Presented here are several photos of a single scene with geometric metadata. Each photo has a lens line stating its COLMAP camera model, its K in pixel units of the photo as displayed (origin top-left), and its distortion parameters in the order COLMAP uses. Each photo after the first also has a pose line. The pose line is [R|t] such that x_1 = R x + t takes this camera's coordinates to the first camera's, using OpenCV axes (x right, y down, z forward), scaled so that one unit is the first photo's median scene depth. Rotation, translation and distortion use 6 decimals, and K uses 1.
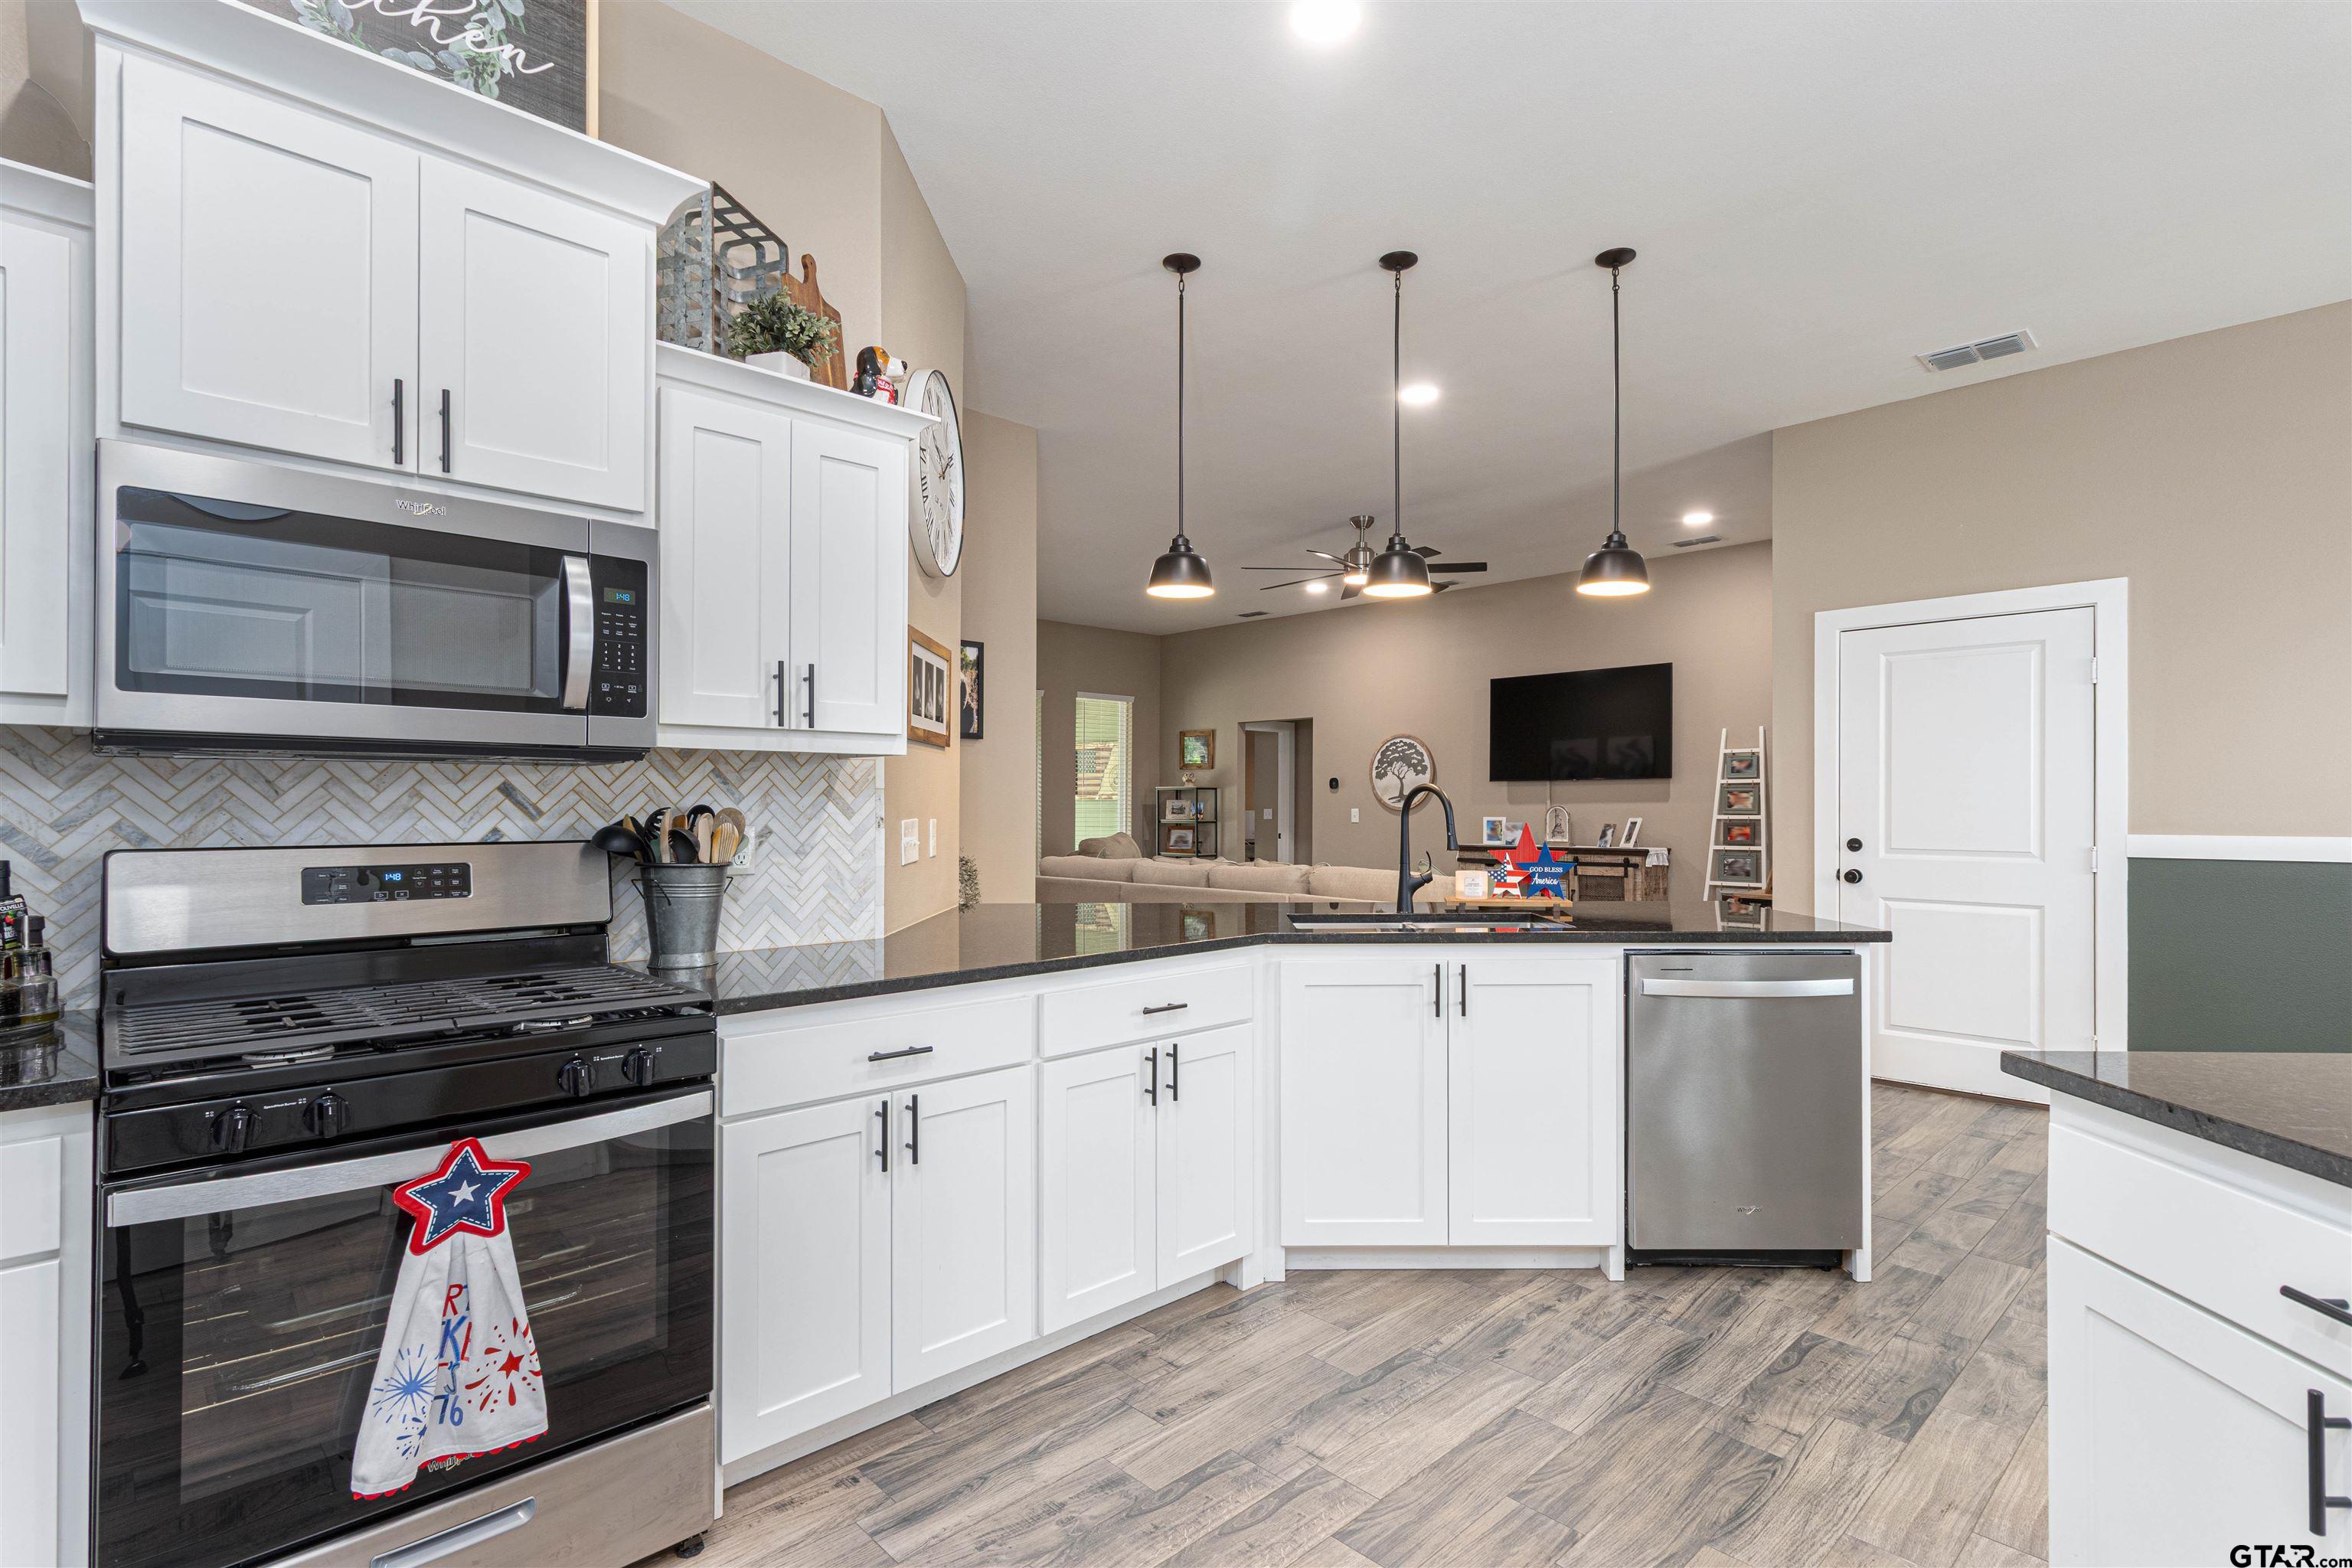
lens RADIAL K [[1126.9, 0, 1181.9], [0, 1126.9, 808.5], [0, 0, 1]] dist [0.003969, 0.000376]
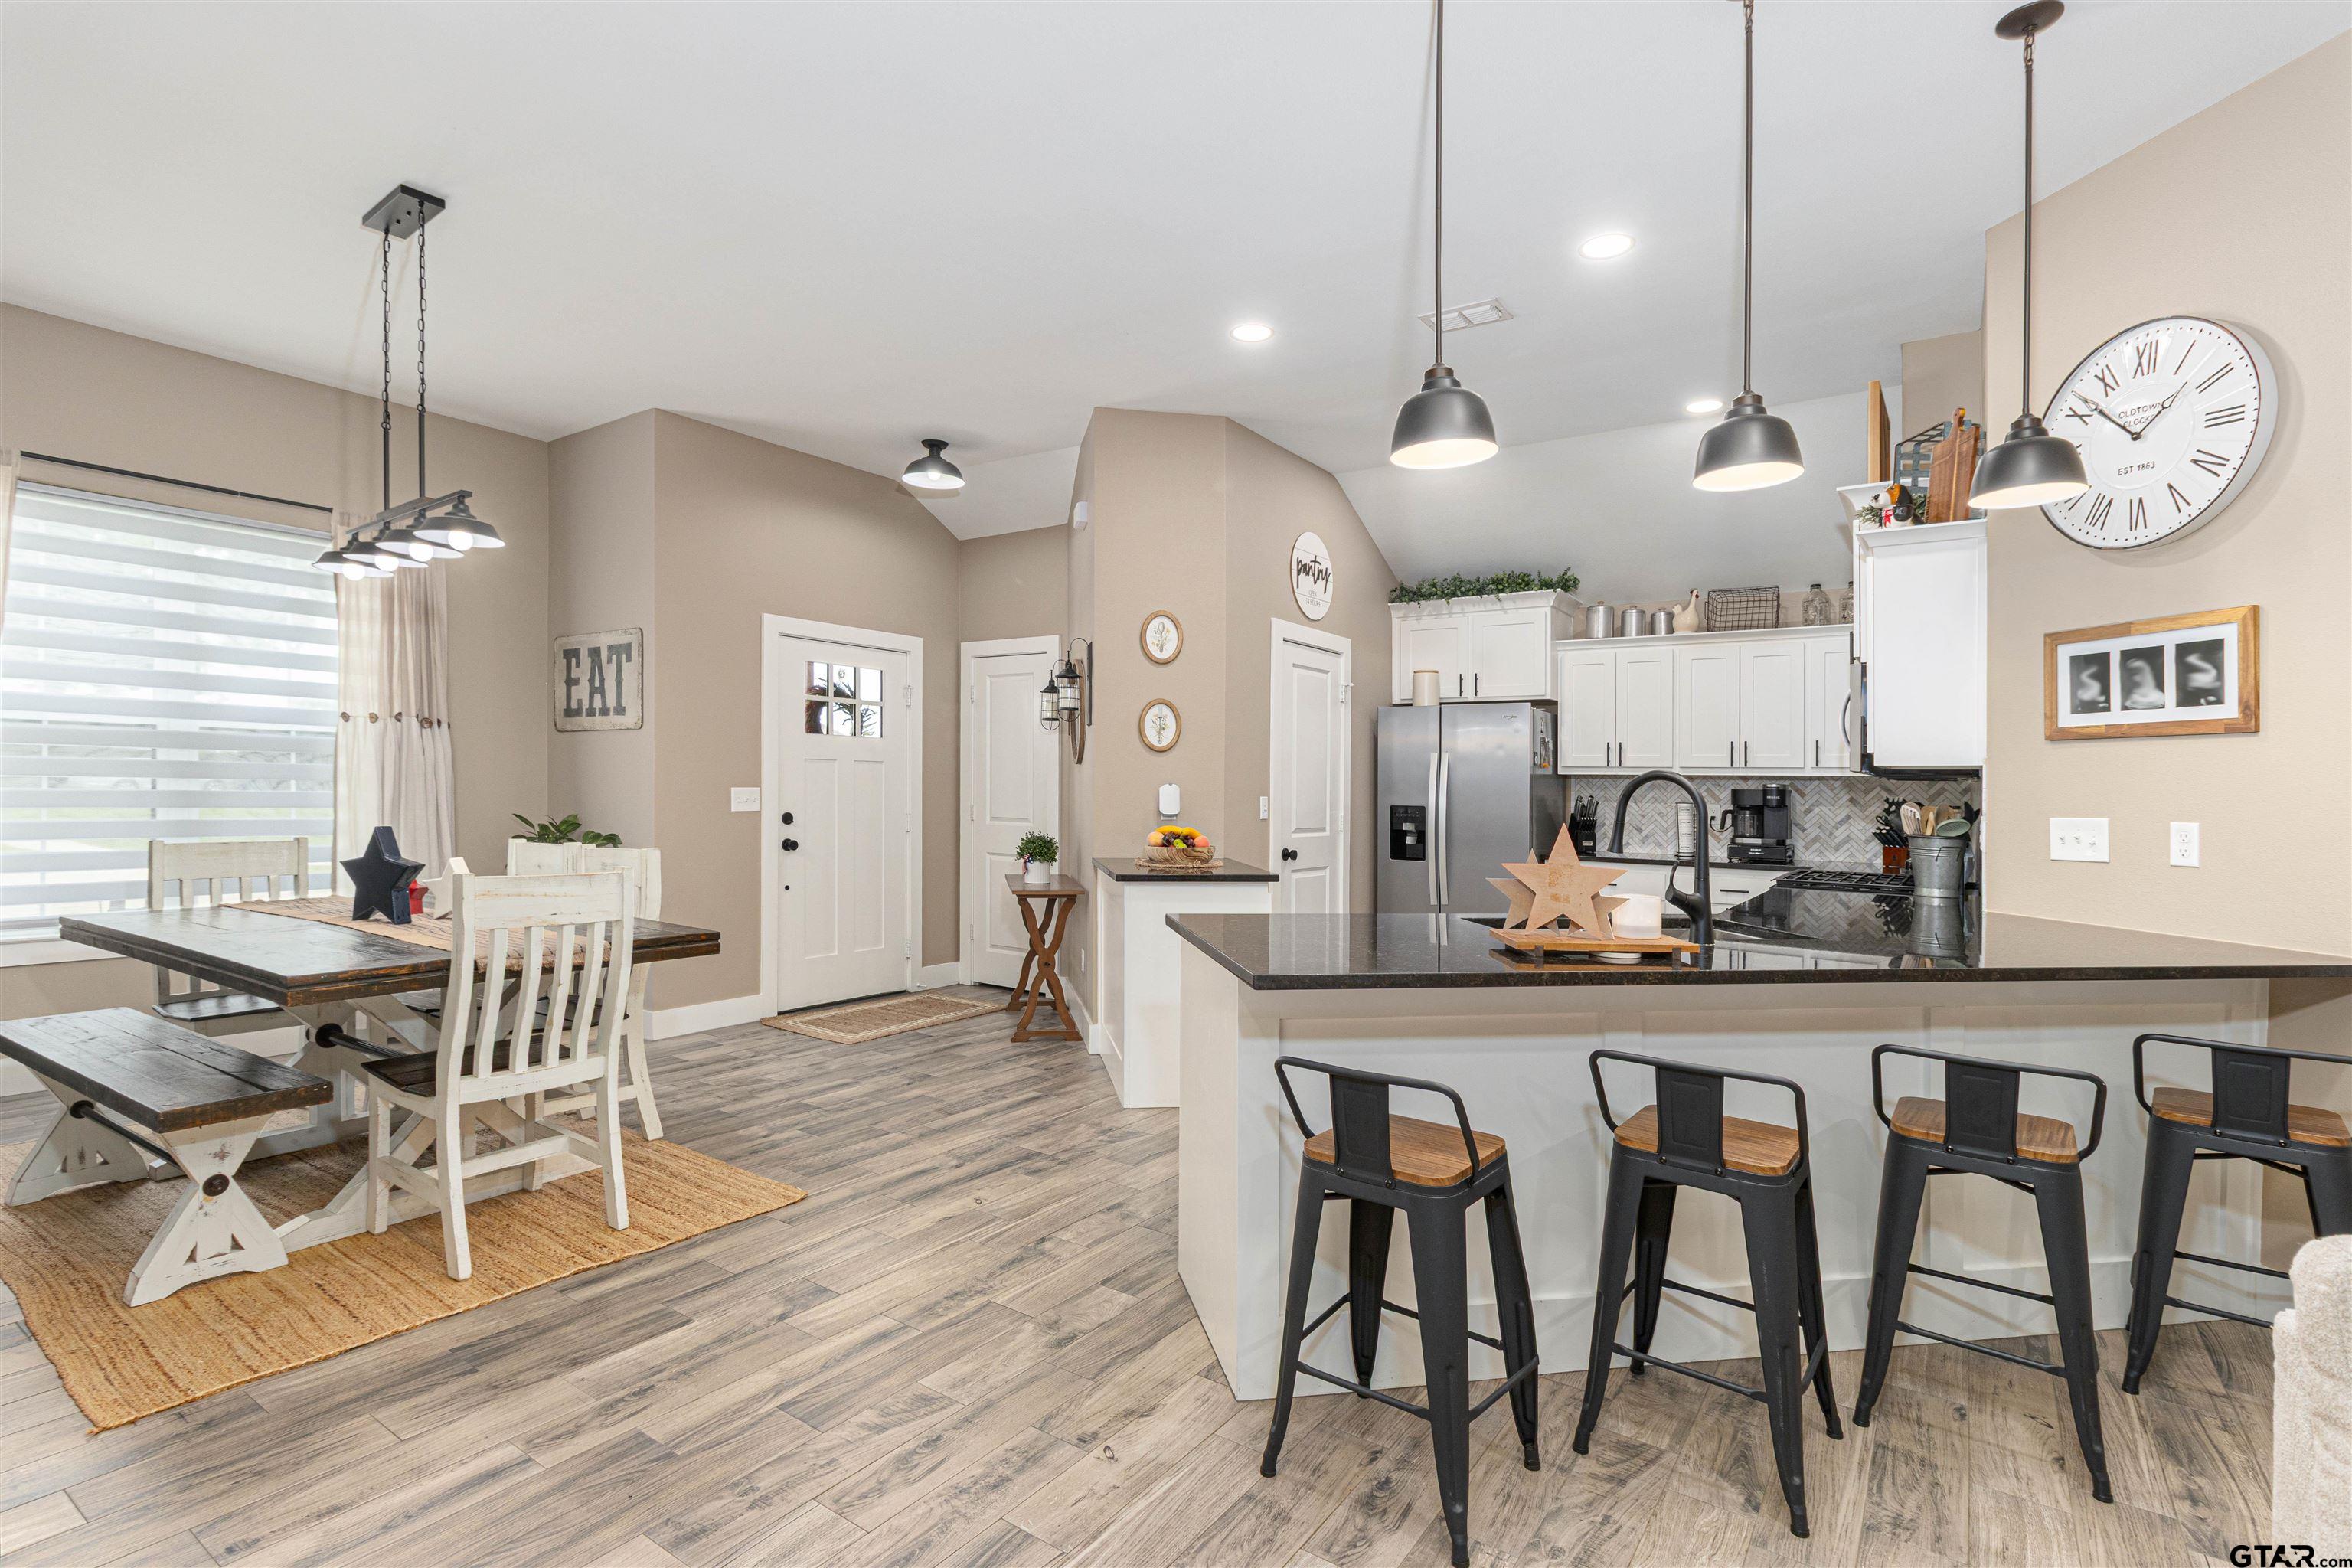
lens RADIAL K [[1125.0, 0, 1163.5], [0, 1125.0, 787.1], [0, 0, 1]] dist [0.004083, 0.000276]
pose [[-0.981751, -0.014709, -0.189601, 0.509684], [-0.015765, 0.999867, 0.004062, -0.006029], [0.189516, 0.006977, -0.981853, 1.227118]]
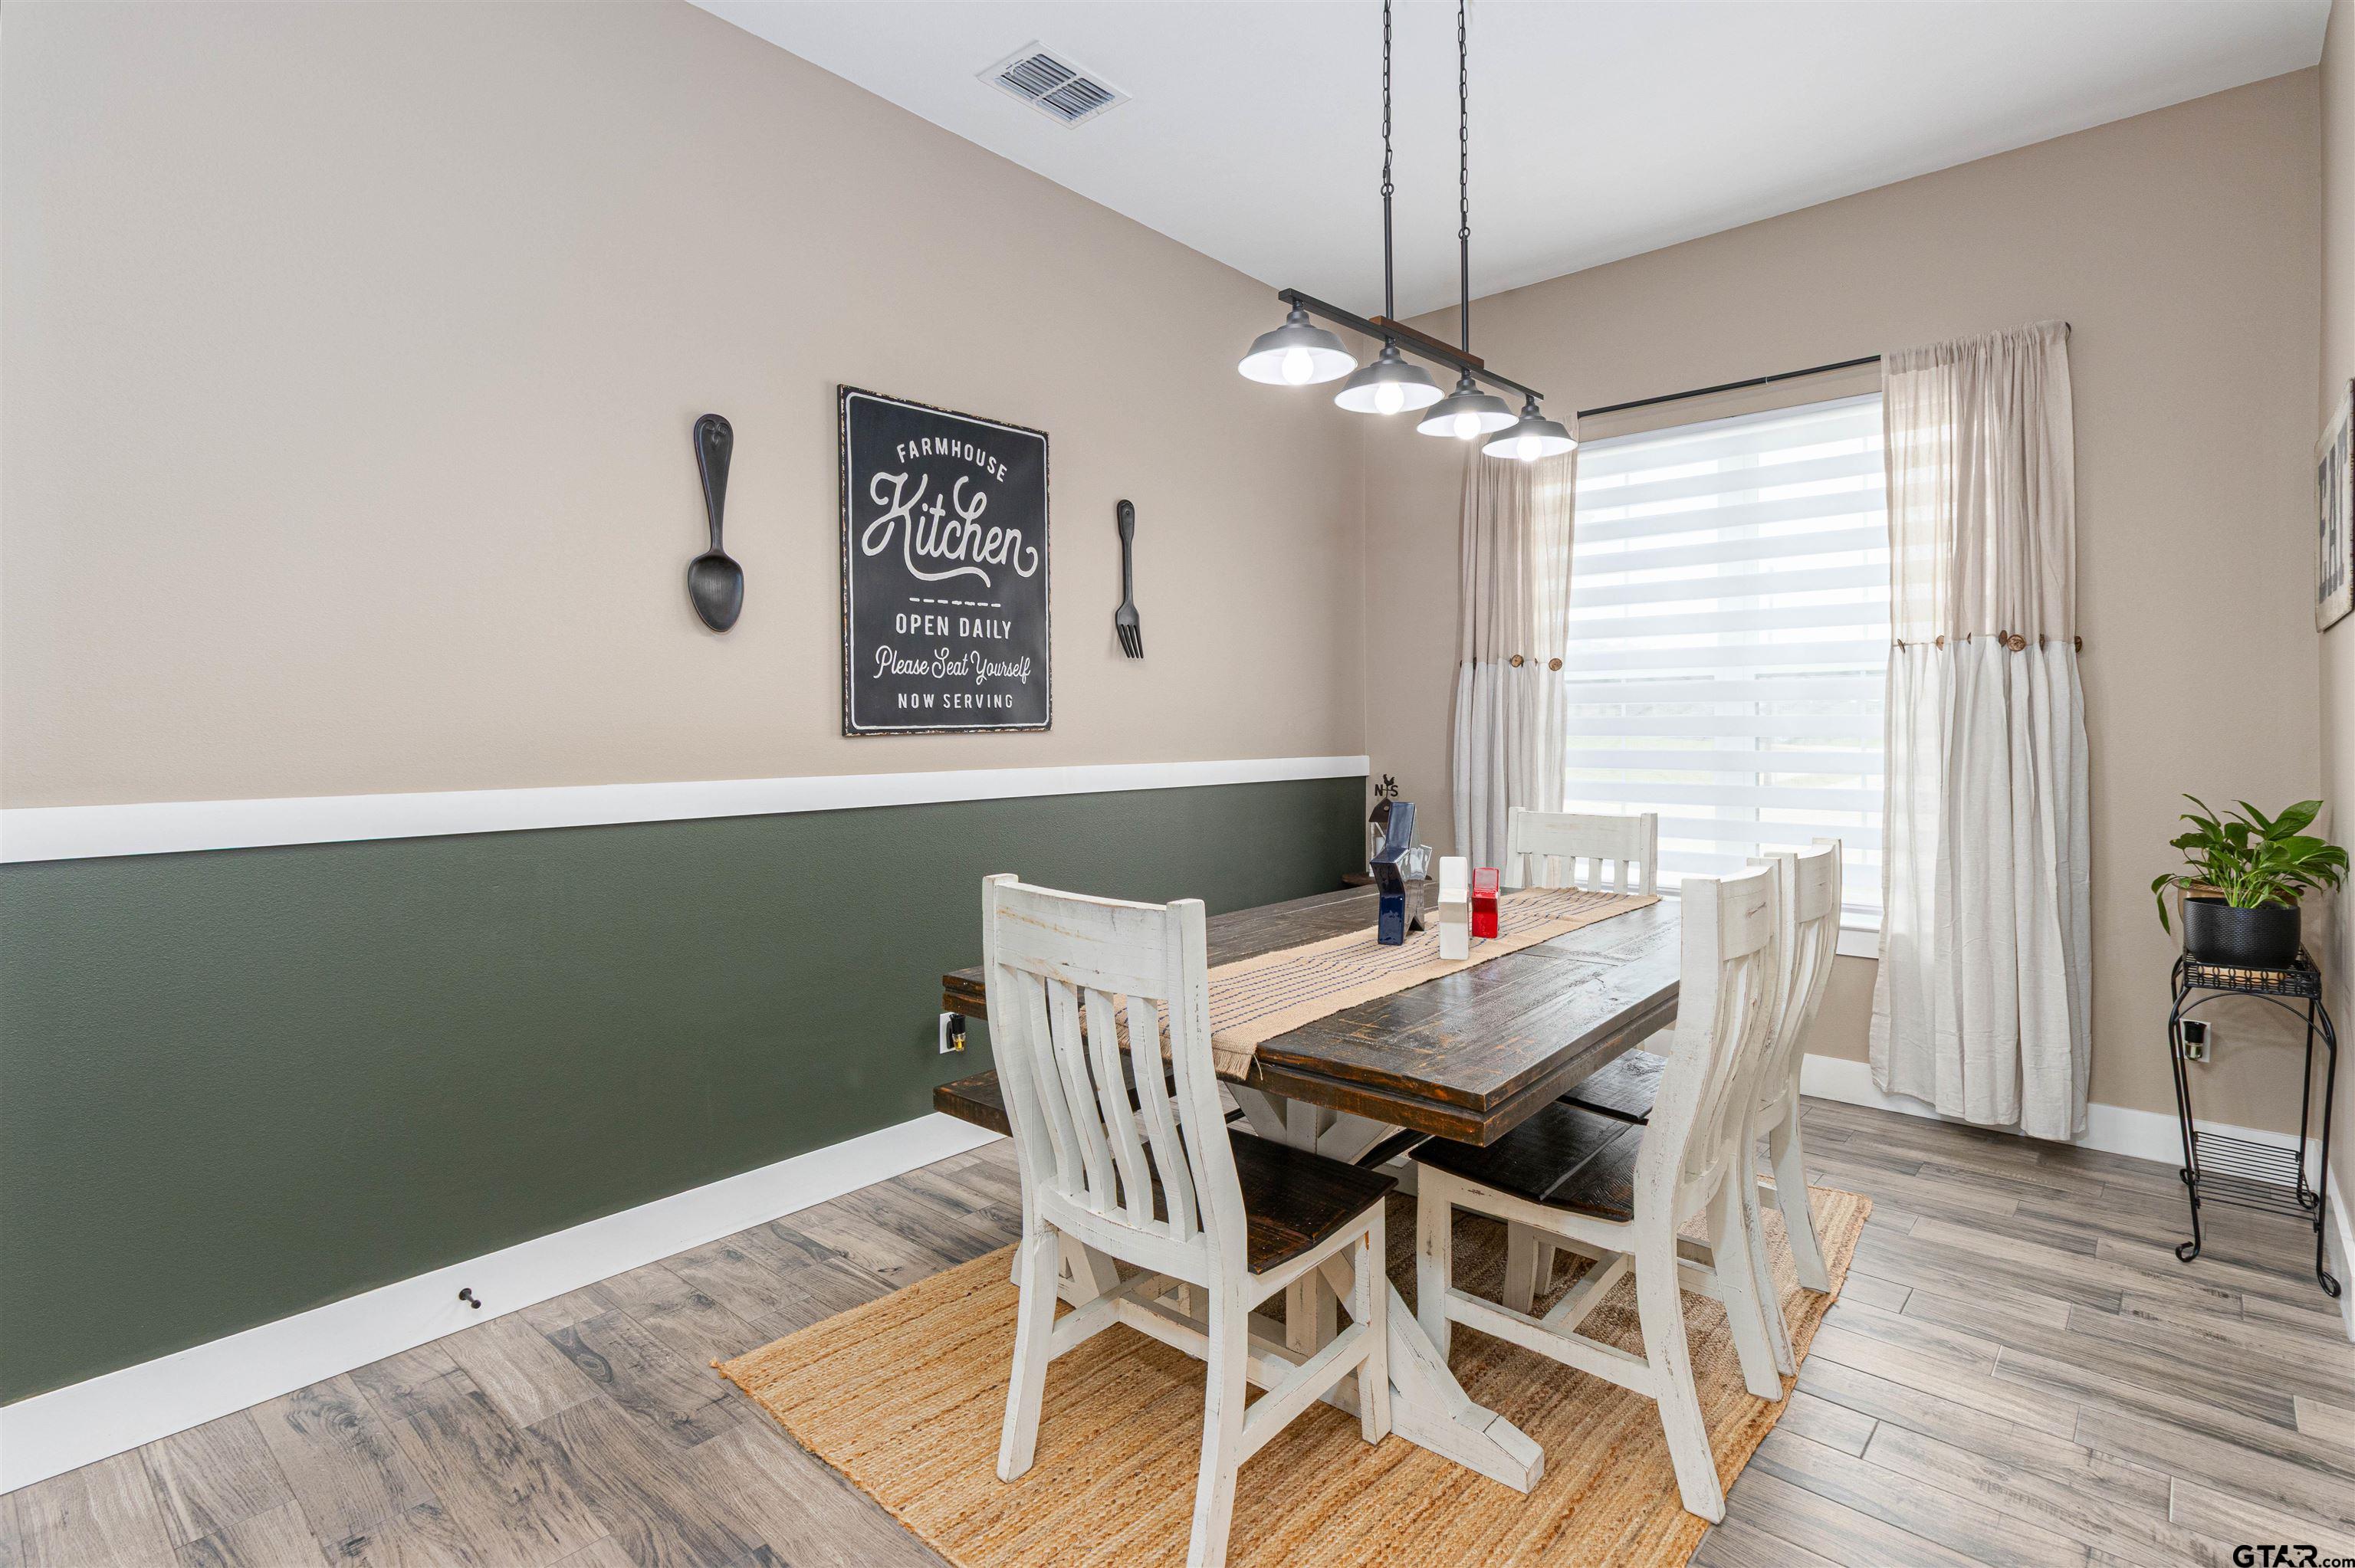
lens RADIAL K [[1125.0, 0, 1171.5], [0, 1125.0, 734.3], [0, 0, 1]] dist [-0.021496, 0.000005]
pose [[-0.072422, 0.000485, 0.997374, 0.365129], [0.008791, 0.999961, 0.000152, -0.001331], [-0.997335, 0.008779, -0.072423, 0.553455]]
